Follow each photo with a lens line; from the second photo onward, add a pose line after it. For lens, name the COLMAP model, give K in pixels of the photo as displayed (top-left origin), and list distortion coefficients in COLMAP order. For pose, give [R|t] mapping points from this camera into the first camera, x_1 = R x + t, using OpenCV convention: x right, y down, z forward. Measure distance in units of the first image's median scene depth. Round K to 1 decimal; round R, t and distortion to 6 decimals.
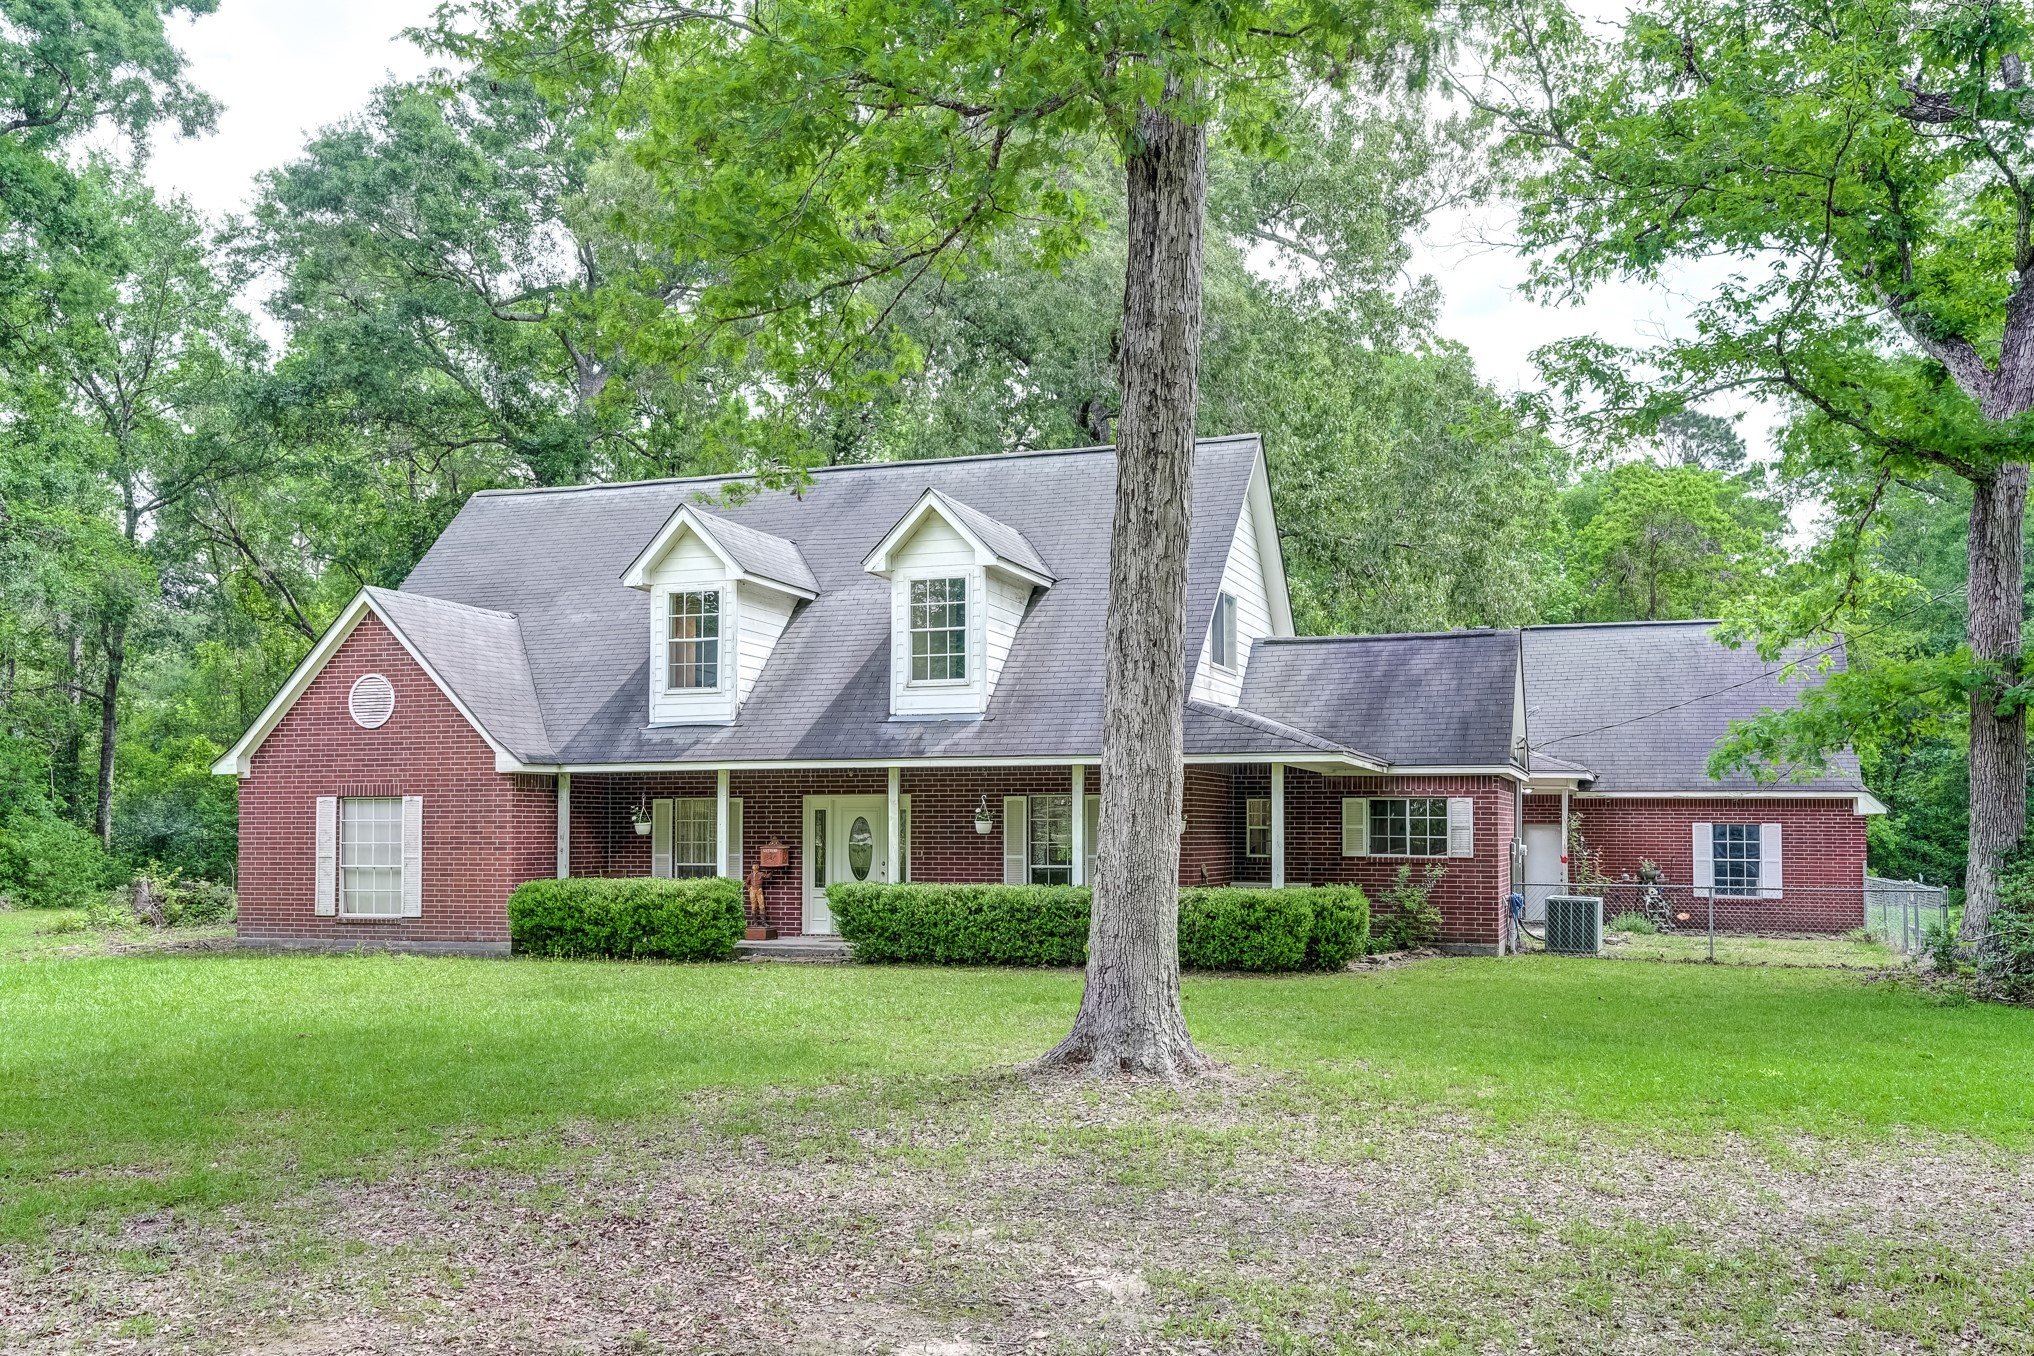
lens RADIAL K [[1796.3, 0, 1034.0], [0, 1796.3, 687.1], [0, 0, 1]] dist [0.090718, 0.000429]
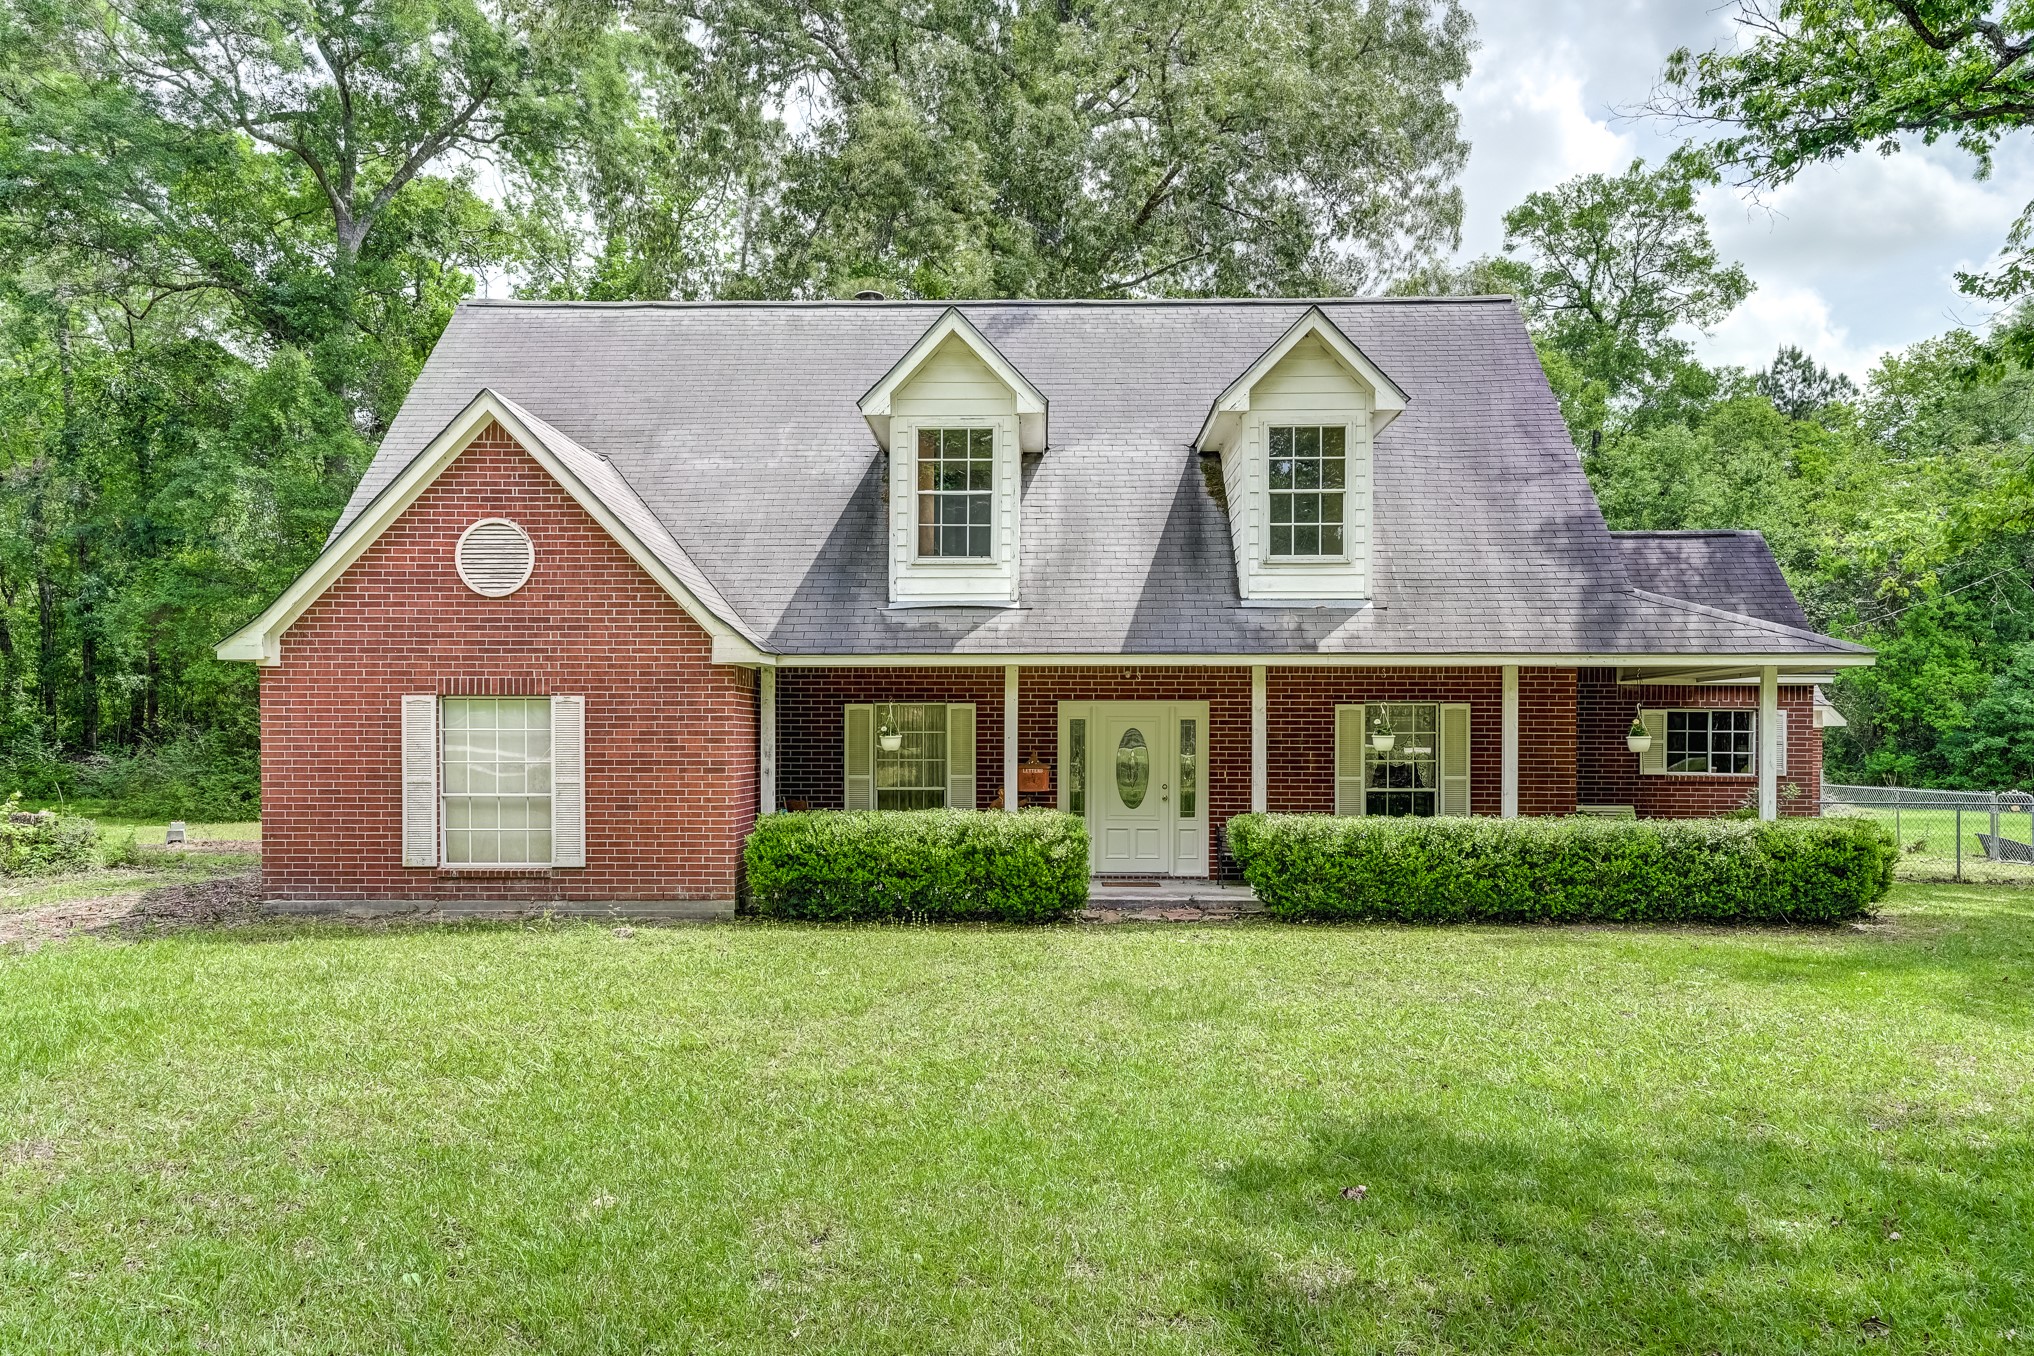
lens RADIAL K [[1476.1, 0, 1008.2], [0, 1476.1, 681.1], [0, 0, 1]] dist [0.054675, 0.010135]
pose [[0.946281, 0.013706, 0.323054, -0.367212], [-0.027067, 0.998952, 0.036902, 0.028982], [-0.322210, -0.043664, 0.945661, 0.407053]]
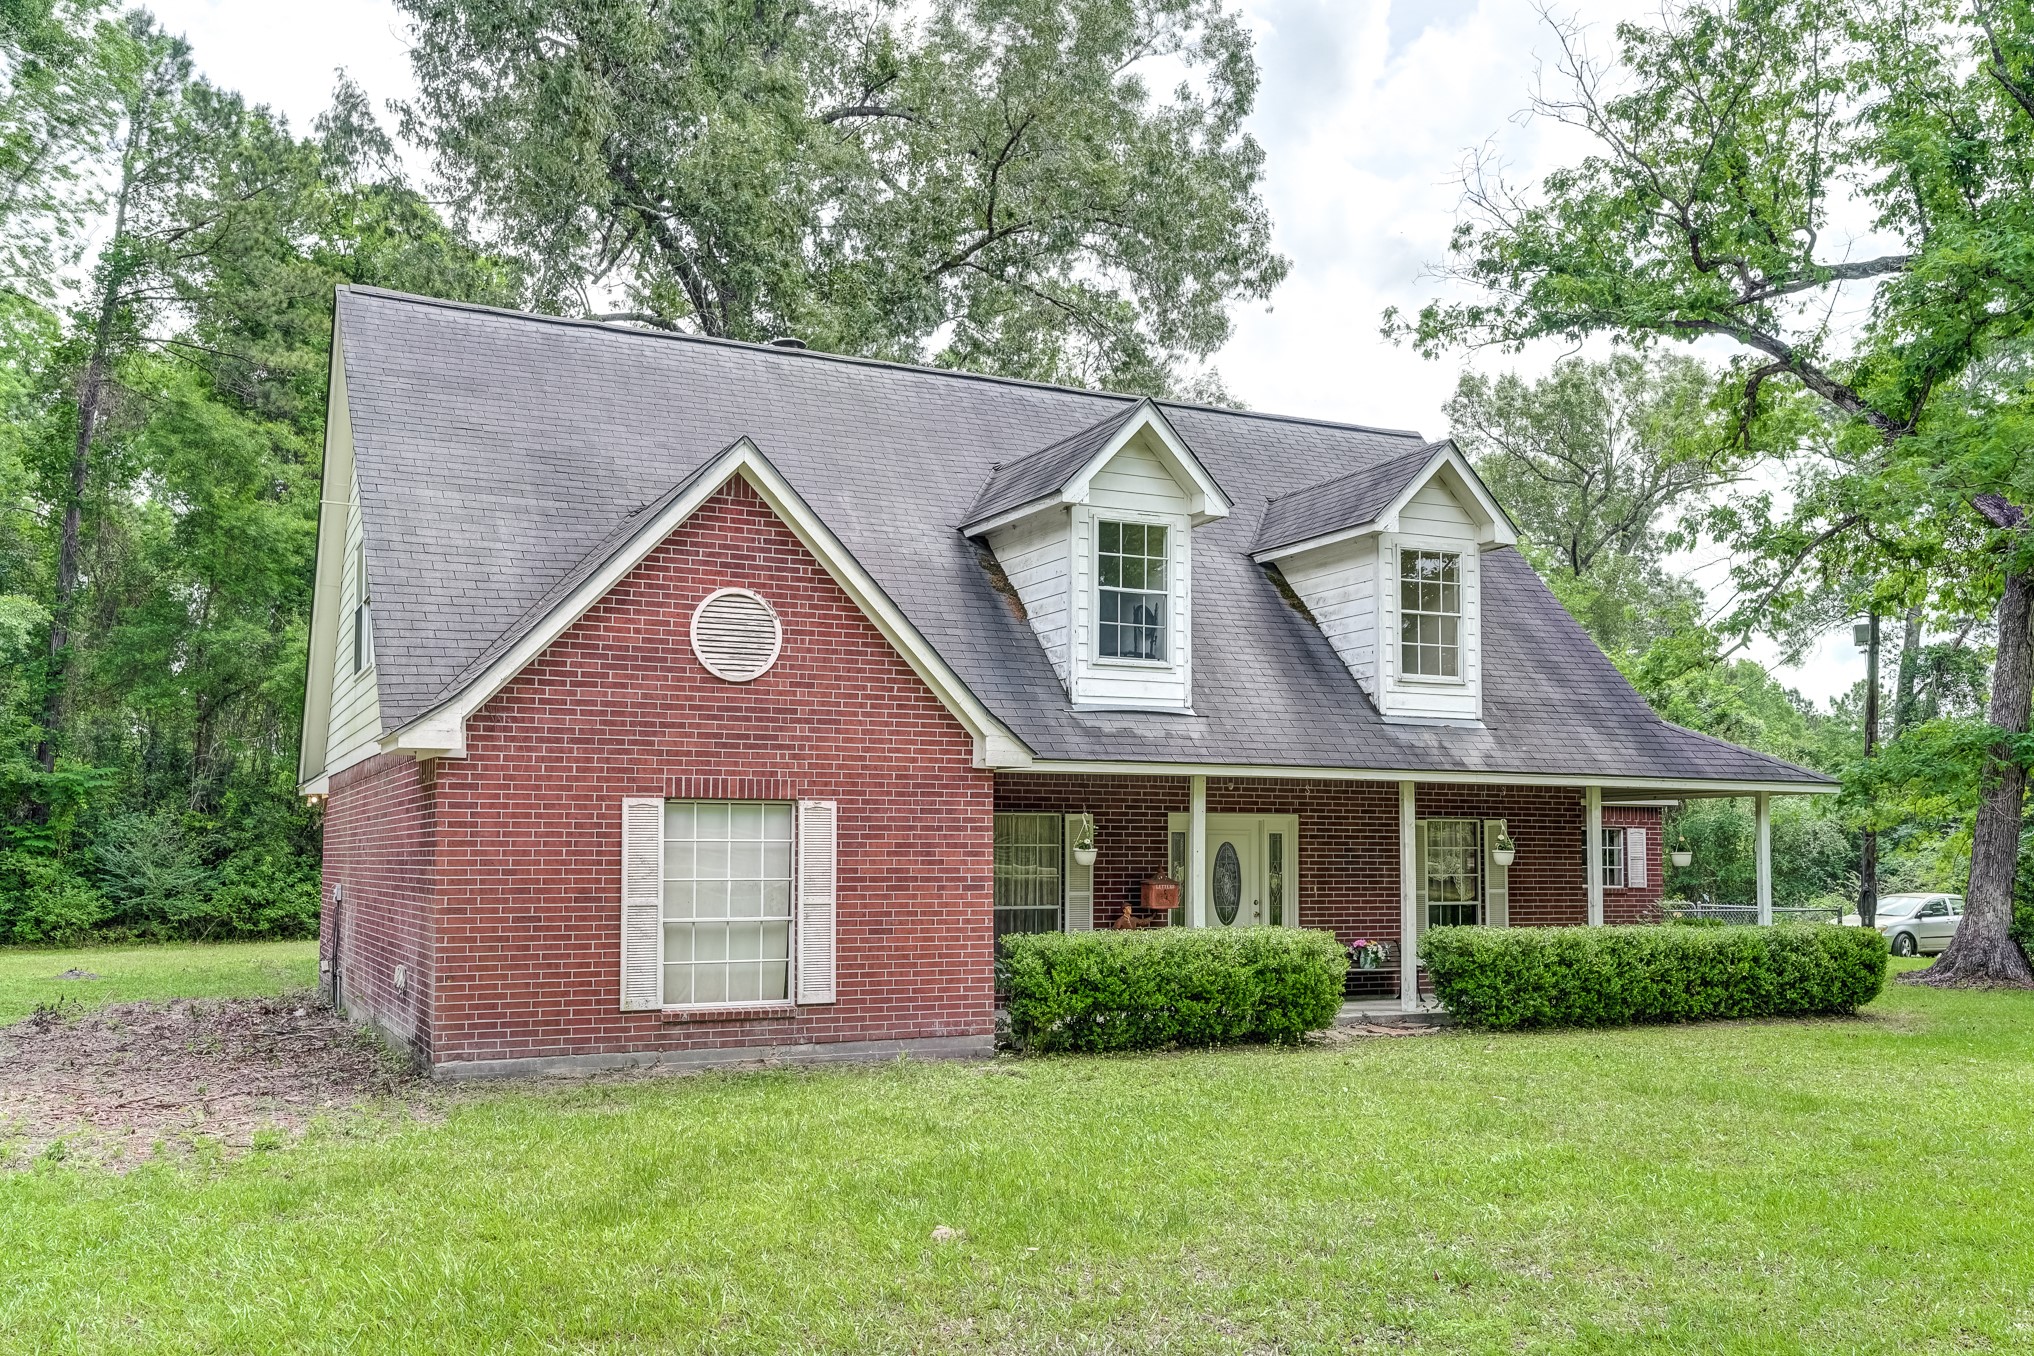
lens RADIAL K [[1796.3, 0, 1067.5], [0, 1796.3, 682.9], [0, 0, 1]] dist [0.090718, 0.000429]
pose [[0.677841, 0.071649, 0.731709, -0.724102], [-0.062103, 0.997263, -0.040121, 0.040182], [-0.732581, -0.018246, 0.680435, 0.539100]]
